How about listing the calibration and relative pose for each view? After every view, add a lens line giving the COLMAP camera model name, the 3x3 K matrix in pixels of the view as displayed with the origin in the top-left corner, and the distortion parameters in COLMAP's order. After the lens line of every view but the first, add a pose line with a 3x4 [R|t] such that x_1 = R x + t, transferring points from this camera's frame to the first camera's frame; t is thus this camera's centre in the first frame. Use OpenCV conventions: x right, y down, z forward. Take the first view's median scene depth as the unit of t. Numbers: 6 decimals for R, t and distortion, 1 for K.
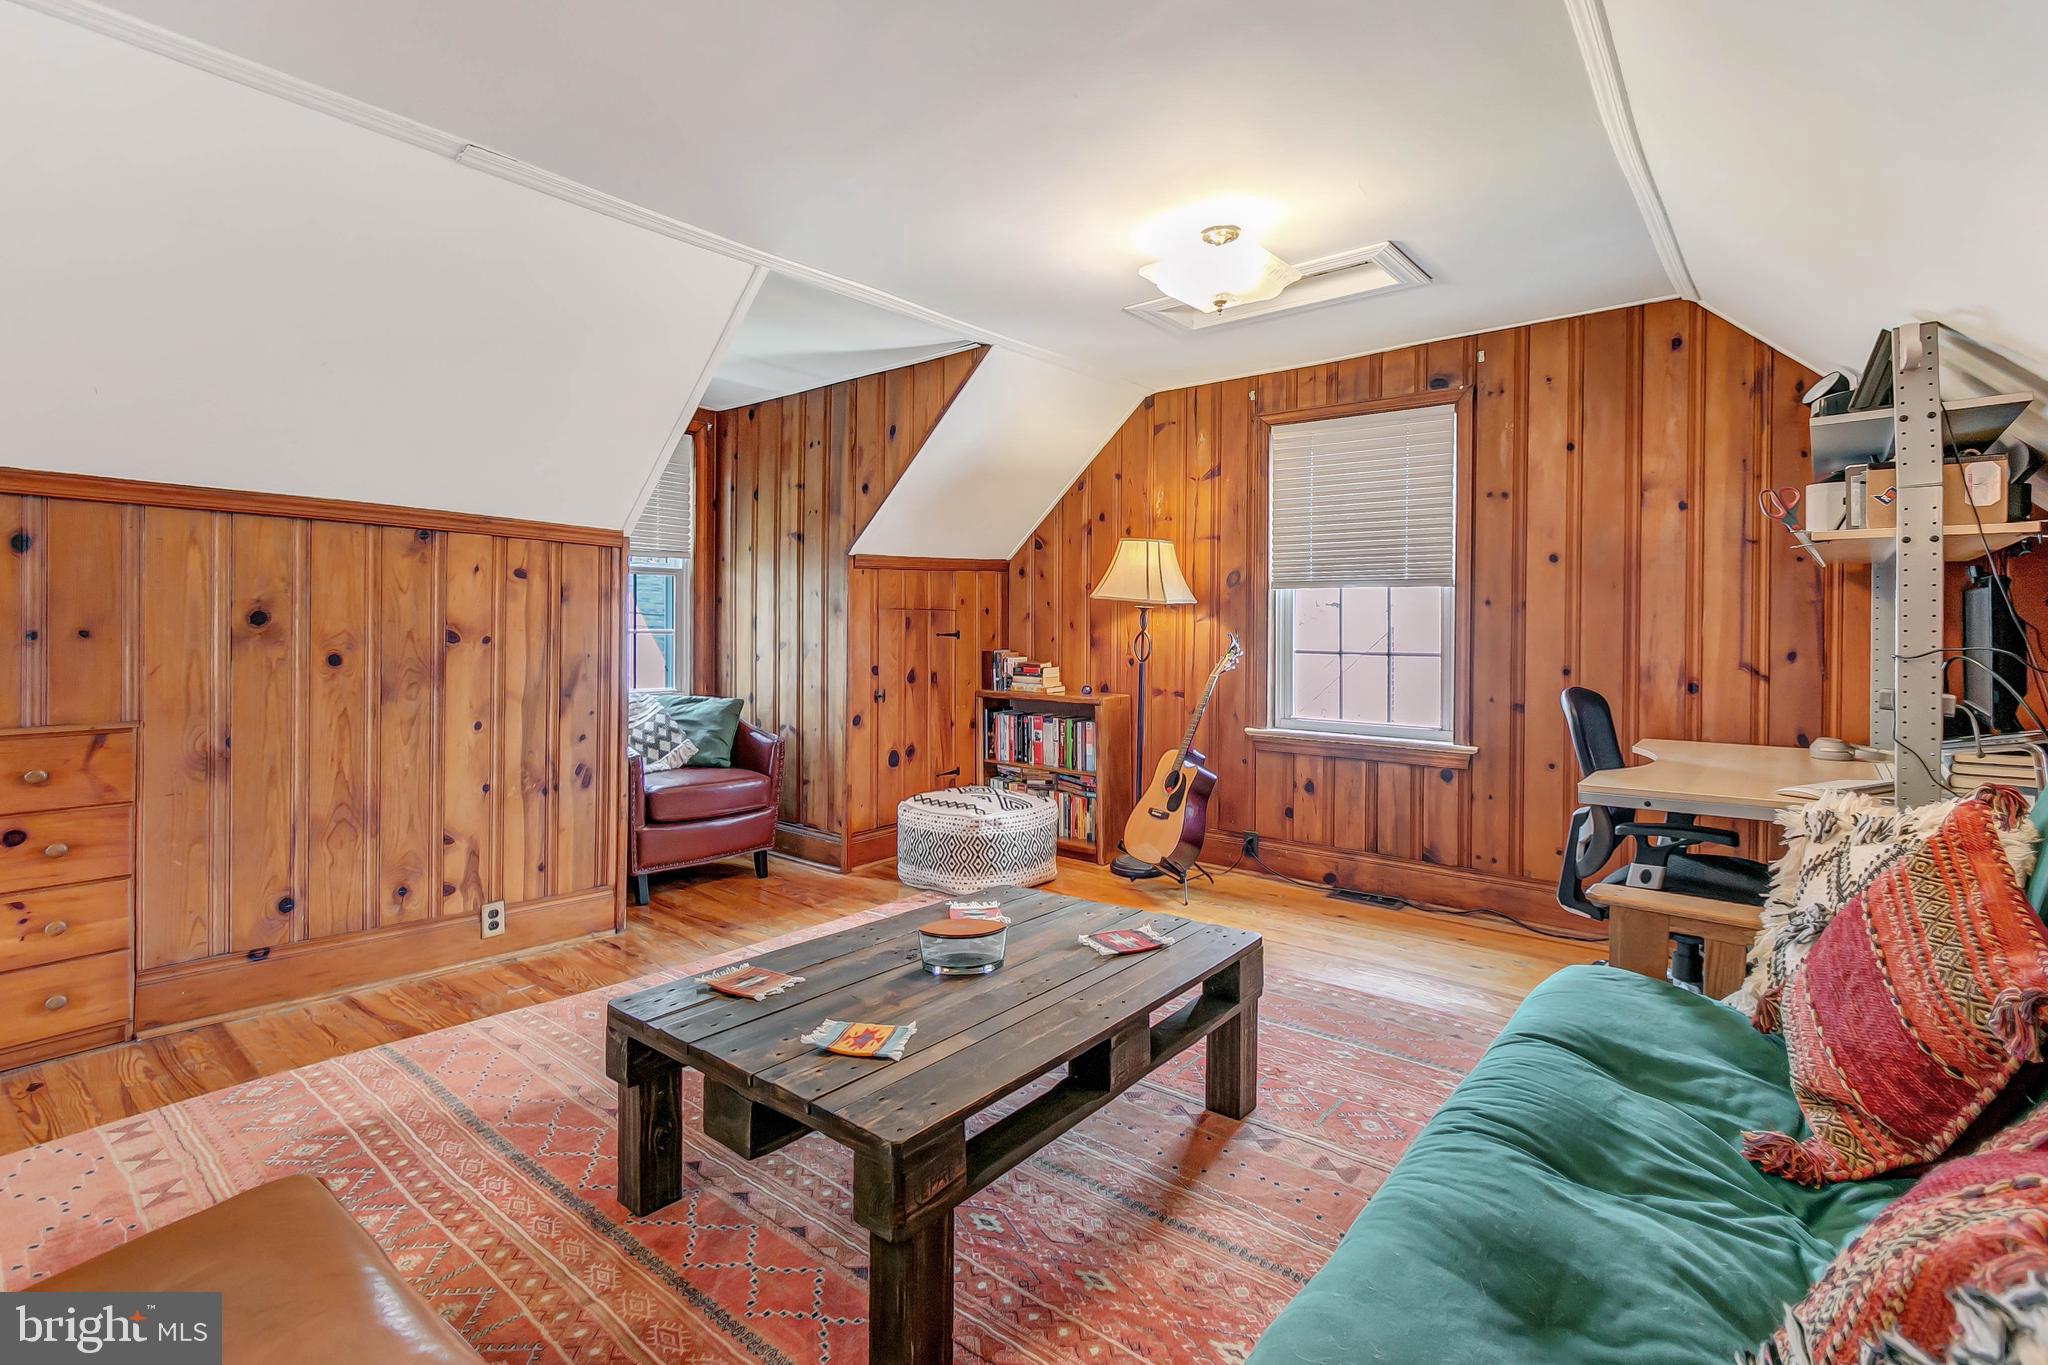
lens RADIAL K [[963.6, 0, 1015.2], [0, 963.6, 624.0], [0, 0, 1]] dist [-0.000887, -0.000874]
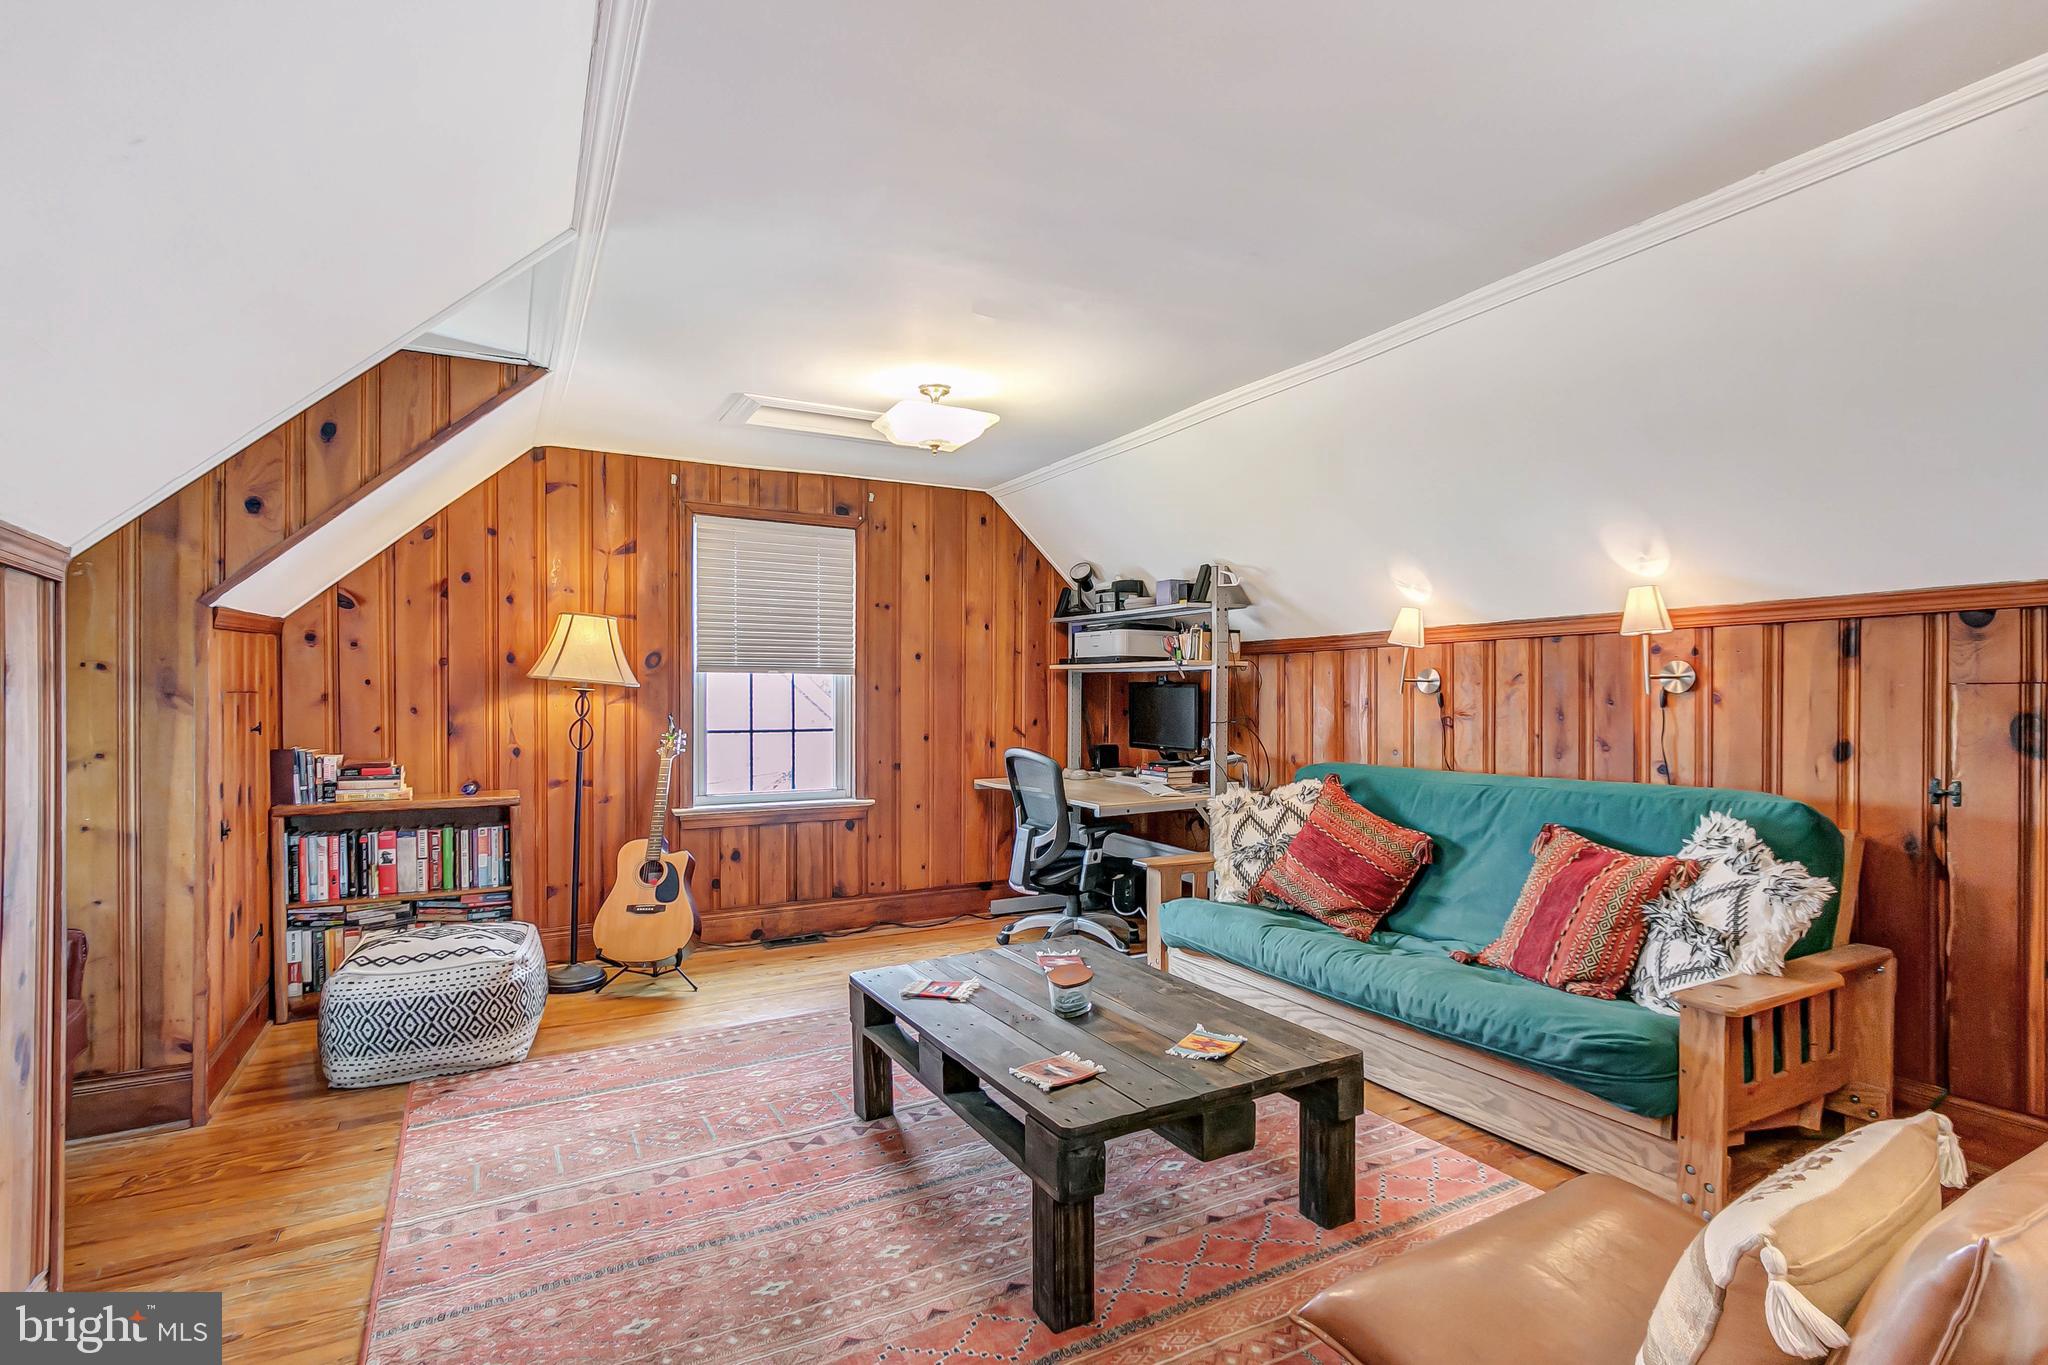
lens RADIAL K [[966.0, 0, 1026.7], [0, 966.0, 696.1], [0, 0, 1]] dist [-0.000652, -0.000314]
pose [[0.363908, -0.009913, 0.931382, -0.588155], [-0.001864, 0.999934, 0.011371, -0.023739], [-0.931433, -0.005874, 0.363865, 0.301296]]
